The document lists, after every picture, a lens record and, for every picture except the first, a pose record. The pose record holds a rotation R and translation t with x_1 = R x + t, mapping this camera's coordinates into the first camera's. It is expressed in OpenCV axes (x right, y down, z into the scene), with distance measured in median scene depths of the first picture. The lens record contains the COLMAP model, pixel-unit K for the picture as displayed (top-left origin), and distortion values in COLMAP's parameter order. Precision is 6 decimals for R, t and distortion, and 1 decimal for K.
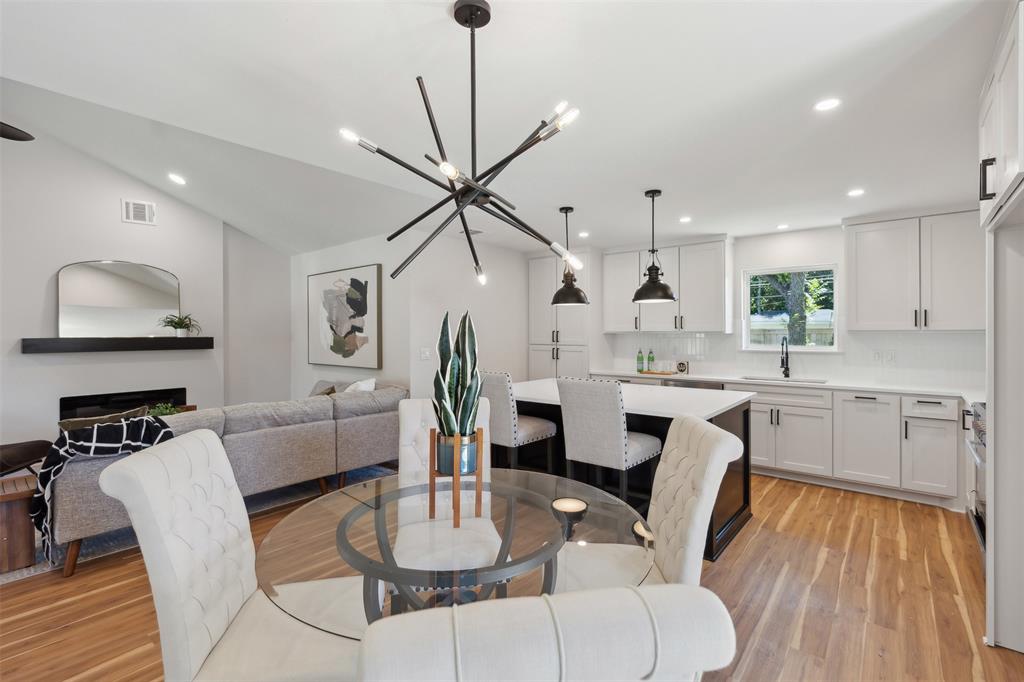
lens RADIAL K [[469.9, 0, 511.7], [0, 469.9, 322.1], [0, 0, 1]] dist [-0.003193, -0.000246]
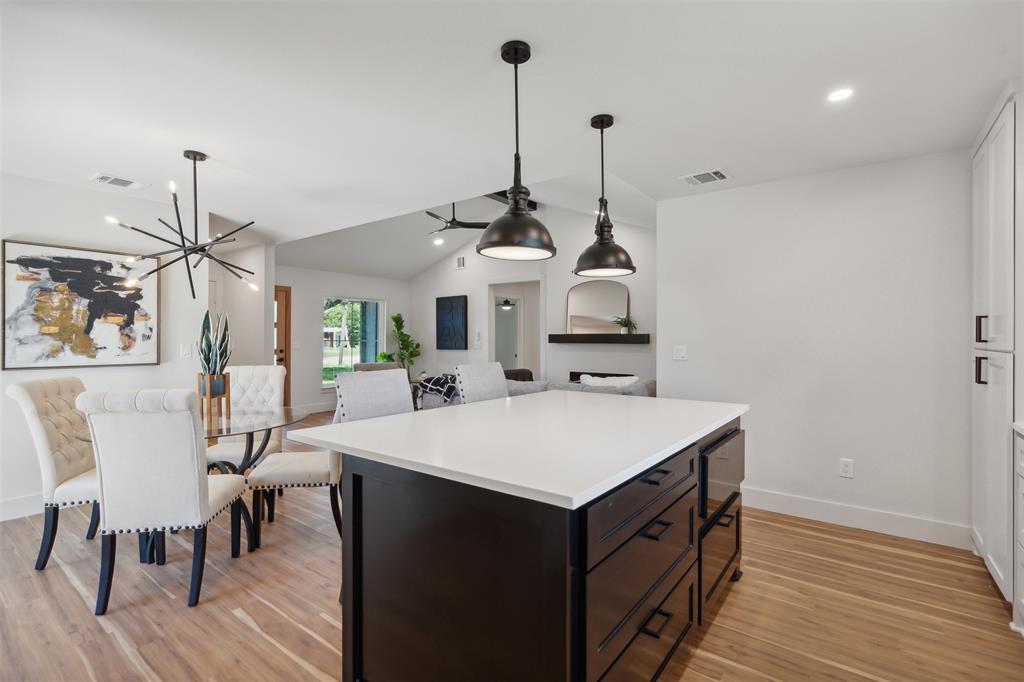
lens RADIAL K [[469.9, 0, 511.7], [0, 469.9, 322.1], [0, 0, 1]] dist [-0.003193, -0.000246]
pose [[0.048033, -0.029922, -0.998397, 0.552130], [0.019809, 0.999383, -0.028999, 0.031626], [0.998649, -0.018384, 0.048596, 0.643595]]
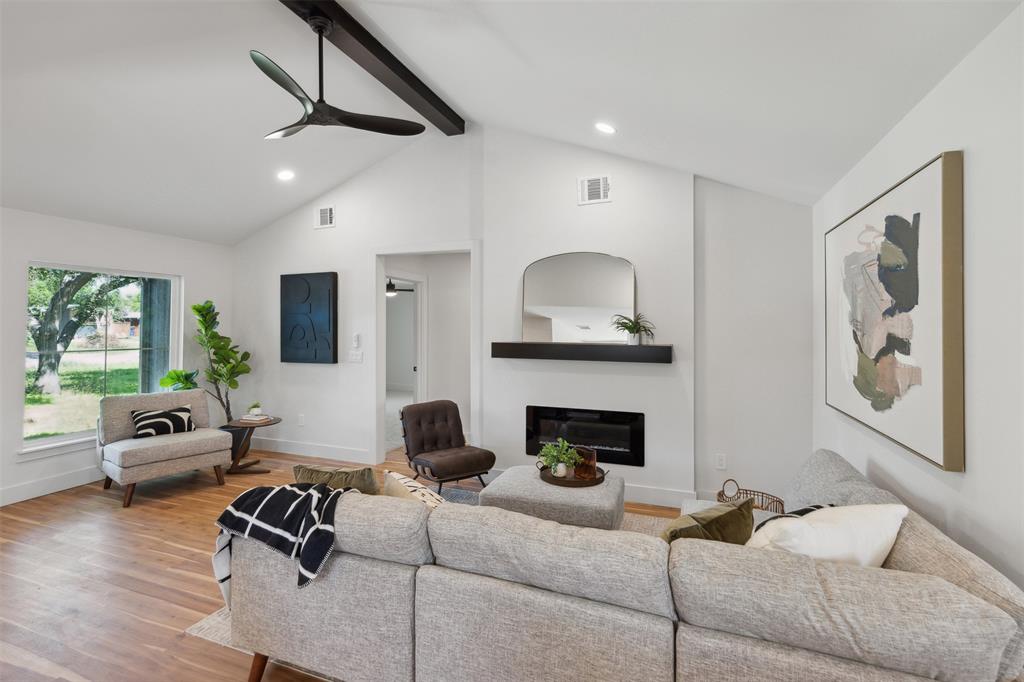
lens RADIAL K [[469.9, 0, 511.7], [0, 469.9, 322.1], [0, 0, 1]] dist [-0.003193, -0.000246]
pose [[0.334159, -0.001452, -0.942515, -0.072657], [0.013154, 0.999909, 0.003123, -0.008692], [0.942425, -0.013441, 0.334148, 0.581296]]
